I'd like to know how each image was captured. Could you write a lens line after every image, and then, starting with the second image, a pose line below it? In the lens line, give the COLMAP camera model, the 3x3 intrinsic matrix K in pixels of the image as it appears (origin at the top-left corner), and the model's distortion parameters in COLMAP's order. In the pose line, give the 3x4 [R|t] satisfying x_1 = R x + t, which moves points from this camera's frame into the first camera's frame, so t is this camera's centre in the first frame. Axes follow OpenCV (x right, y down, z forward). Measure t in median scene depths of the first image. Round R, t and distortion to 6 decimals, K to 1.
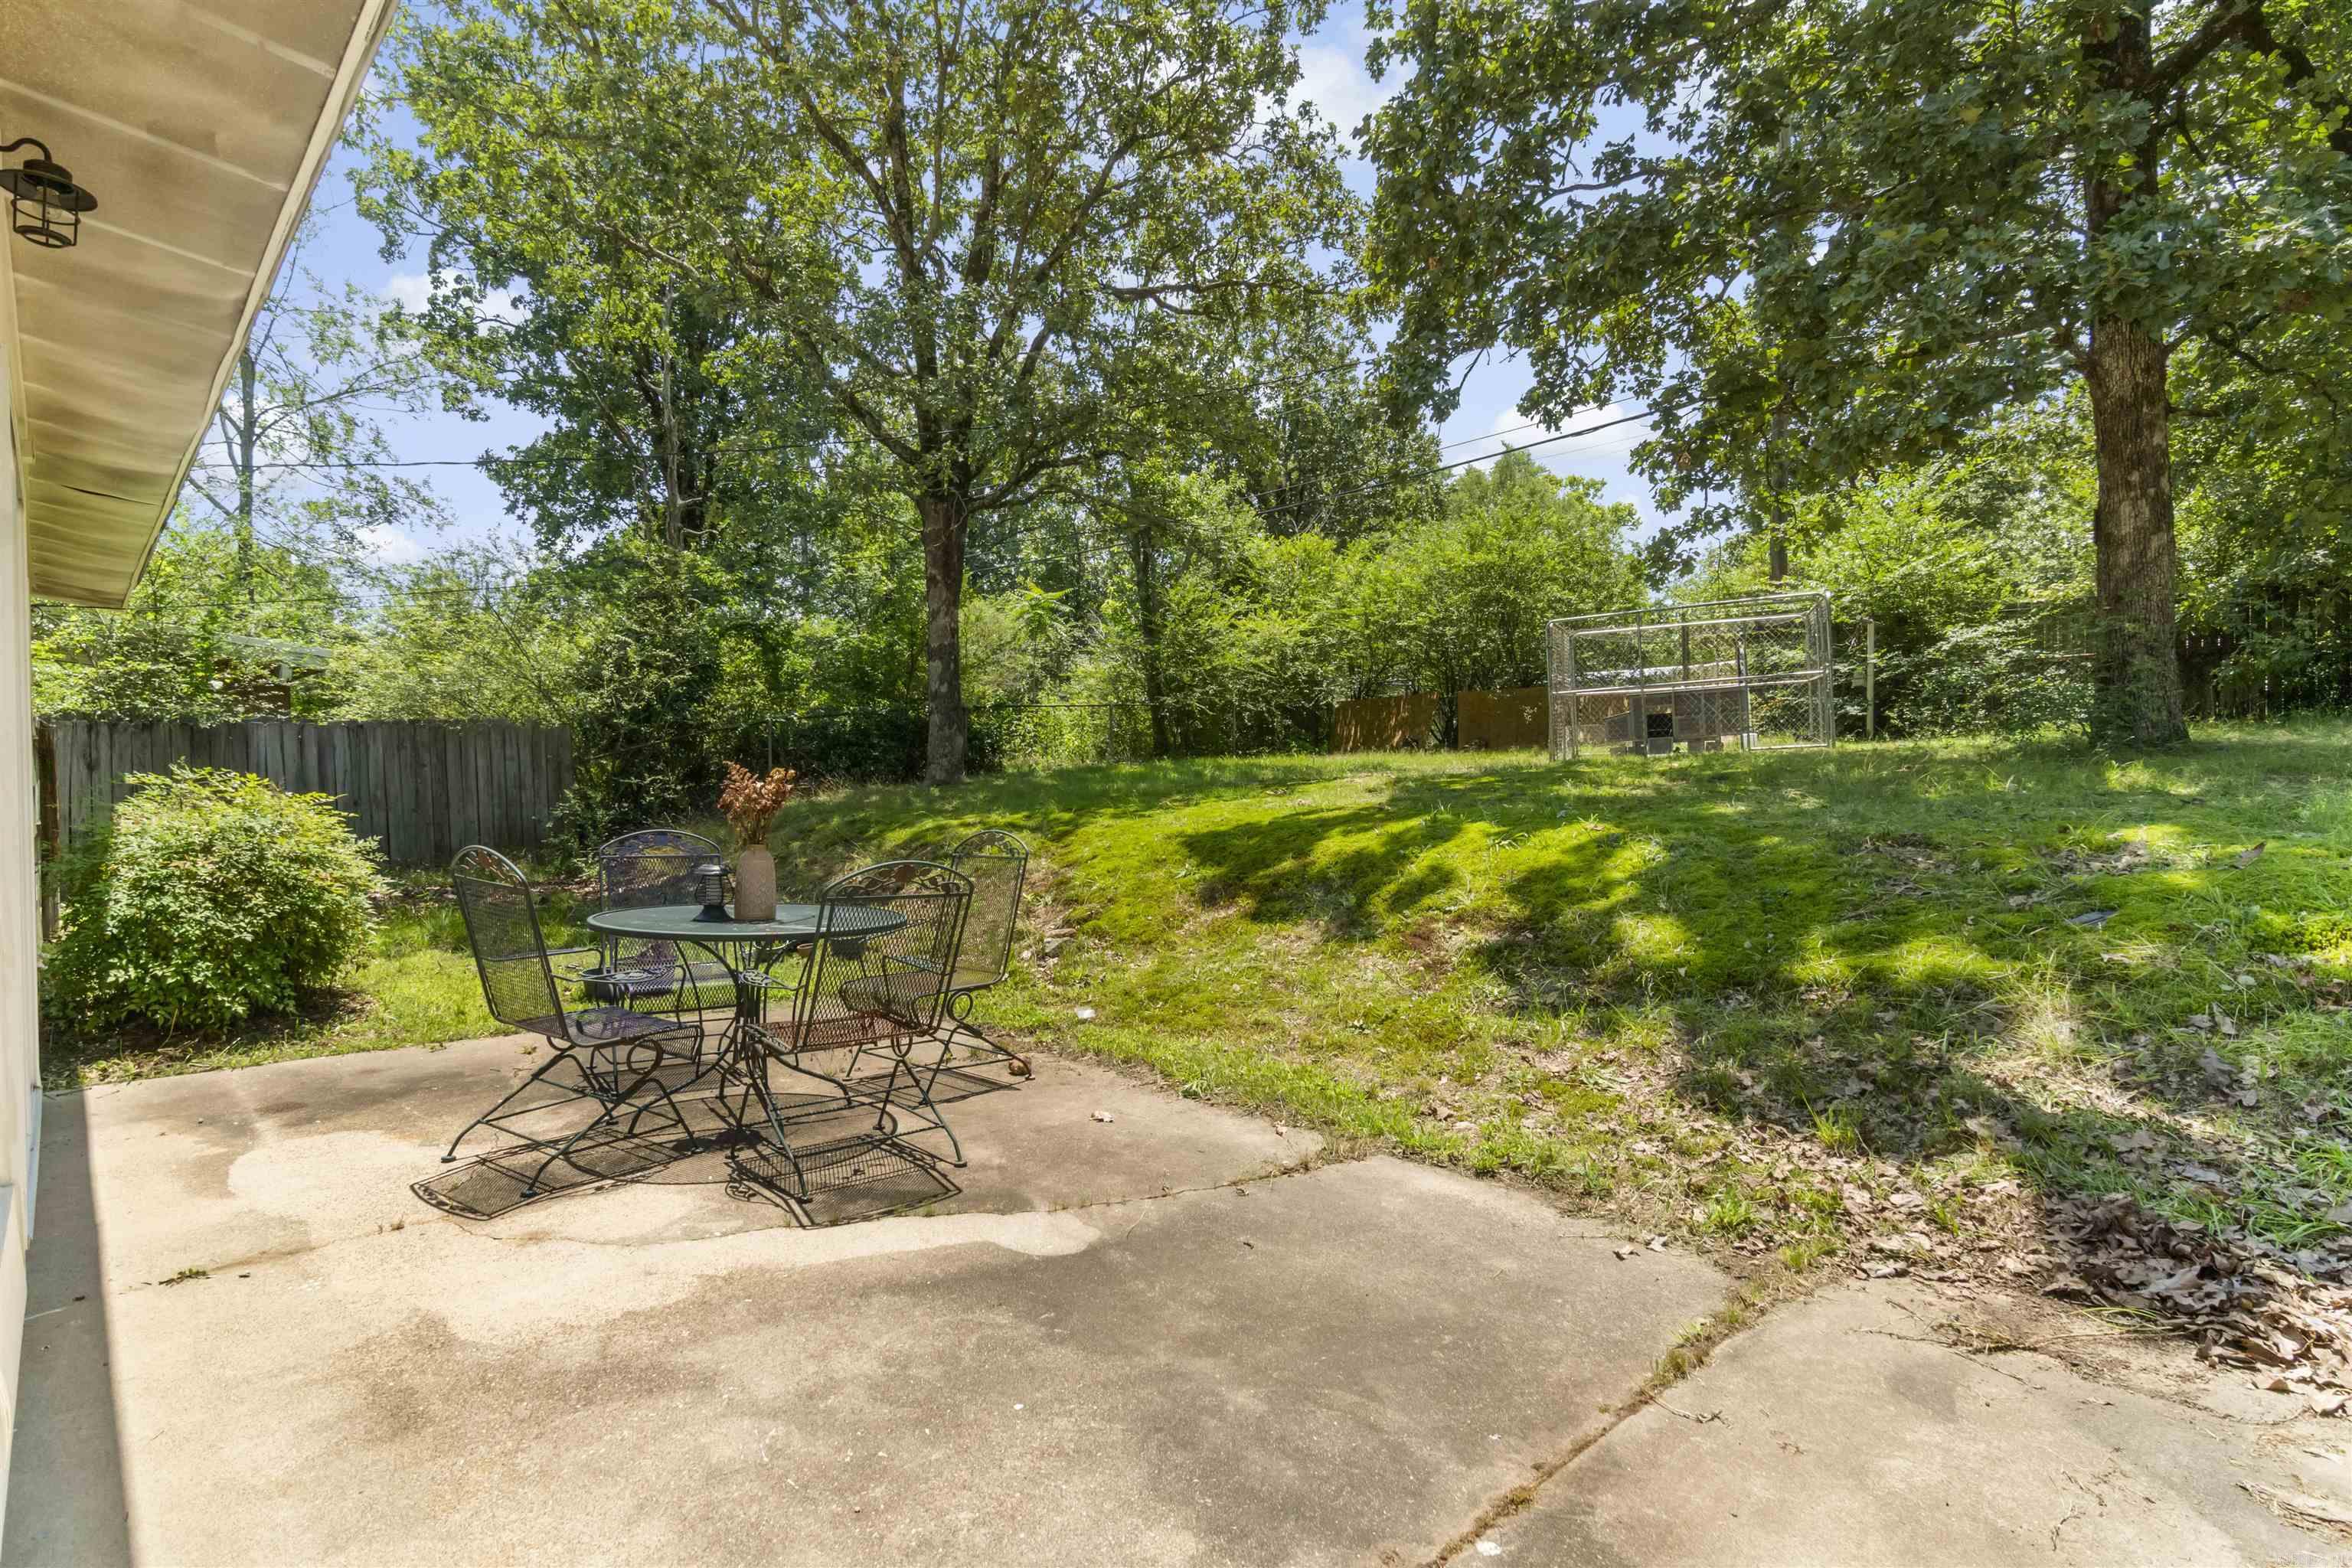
lens RADIAL K [[1173.9, 0, 1176.0], [0, 1173.9, 784.0], [0, 0, 1]] dist [-0.003046, -0.000887]
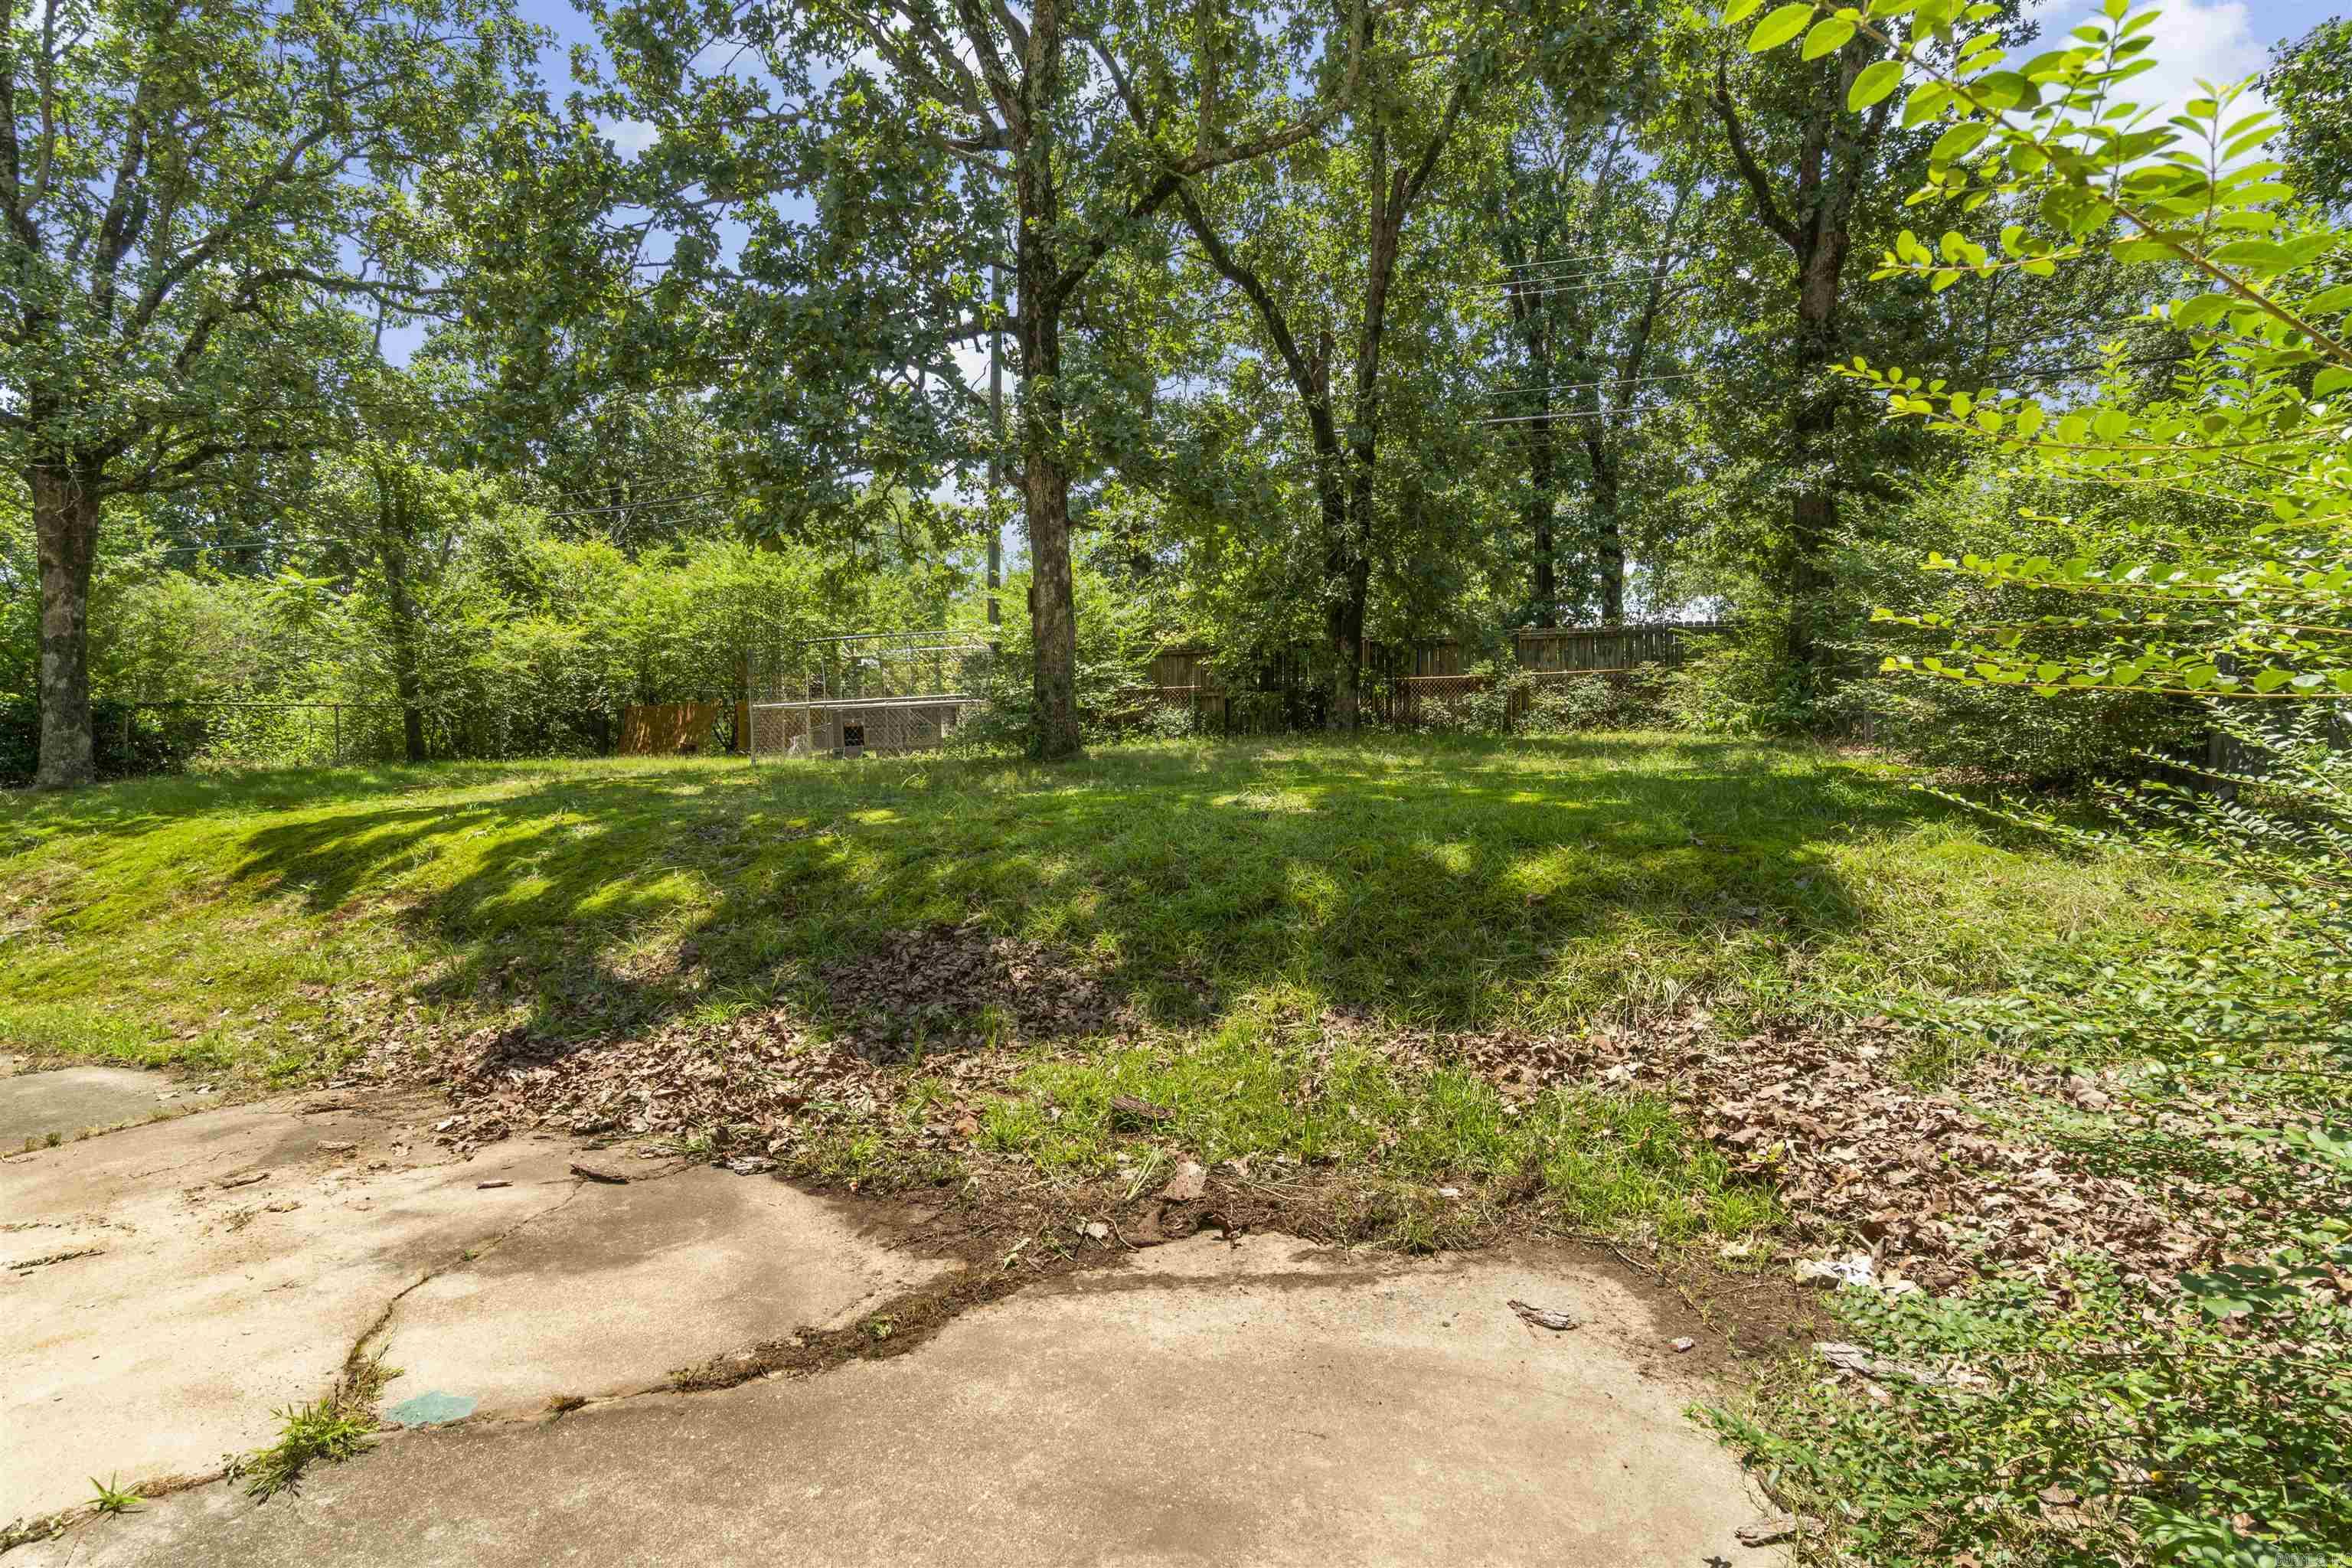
lens RADIAL K [[1173.9, 0, 1176.0], [0, 1173.9, 784.0], [0, 0, 1]] dist [-0.003046, -0.000887]
pose [[0.902334, -0.002339, 0.431031, 0.142446], [0.003912, 0.999989, -0.002763, 0.001854], [-0.431020, 0.004179, 0.902333, -0.141847]]
